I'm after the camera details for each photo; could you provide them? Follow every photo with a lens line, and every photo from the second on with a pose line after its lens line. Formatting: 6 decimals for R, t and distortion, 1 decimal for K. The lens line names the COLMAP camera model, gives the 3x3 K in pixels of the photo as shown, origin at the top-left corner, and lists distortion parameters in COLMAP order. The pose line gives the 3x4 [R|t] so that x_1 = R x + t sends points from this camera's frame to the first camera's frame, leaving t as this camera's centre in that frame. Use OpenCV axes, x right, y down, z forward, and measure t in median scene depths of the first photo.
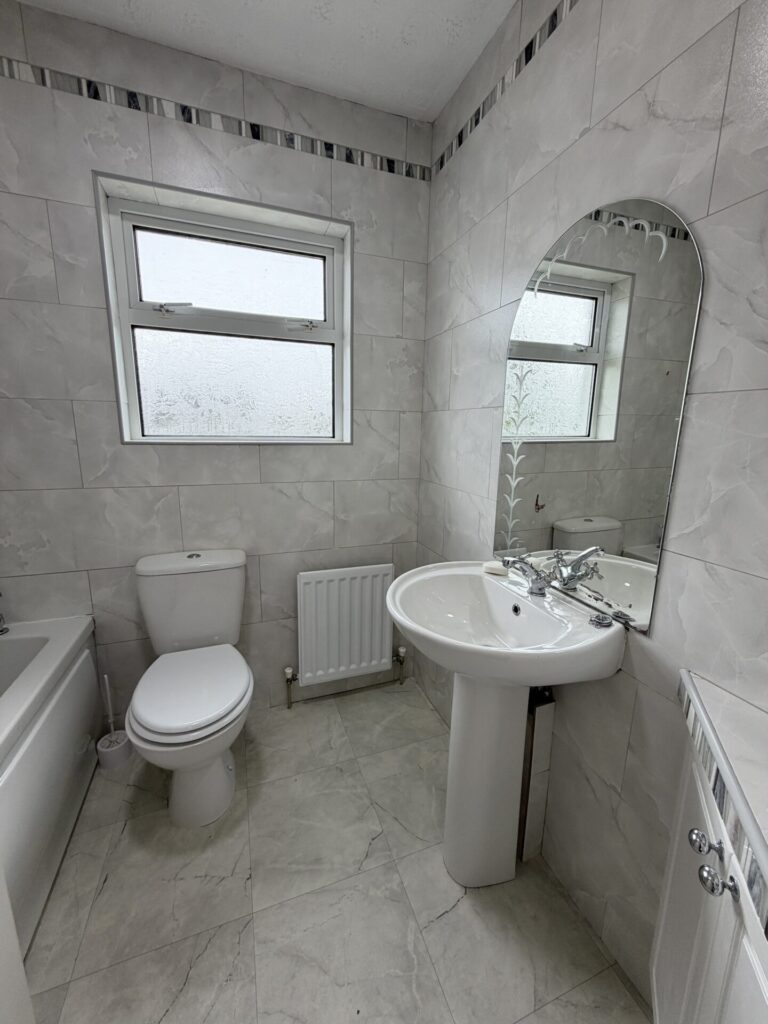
lens RADIAL K [[409.4, 0, 384.0], [0, 409.4, 512.0], [0, 0, 1]] dist [0.001351, -0.000094]
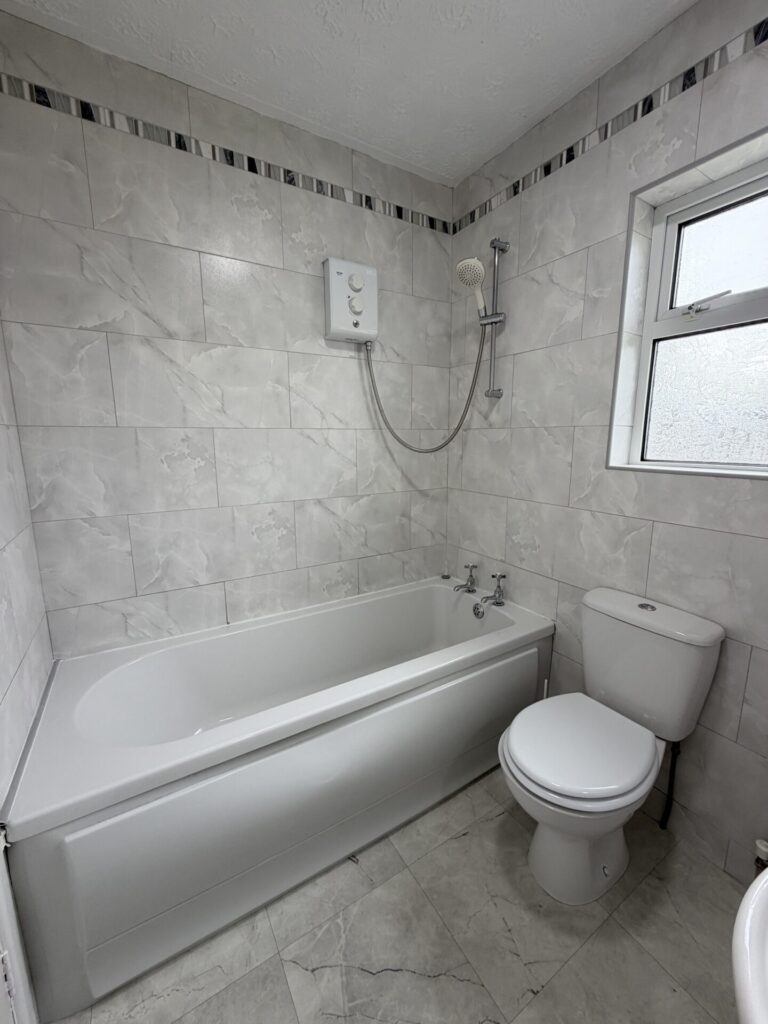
lens RADIAL K [[408.4, 0, 385.8], [0, 408.4, 511.0], [0, 0, 1]] dist [0.001529, -0.000138]
pose [[0.193798, 0.159224, -0.968034, 0.216037], [-0.192413, 0.973745, 0.121642, -0.085708], [0.961987, 0.162689, 0.219346, 0.302858]]
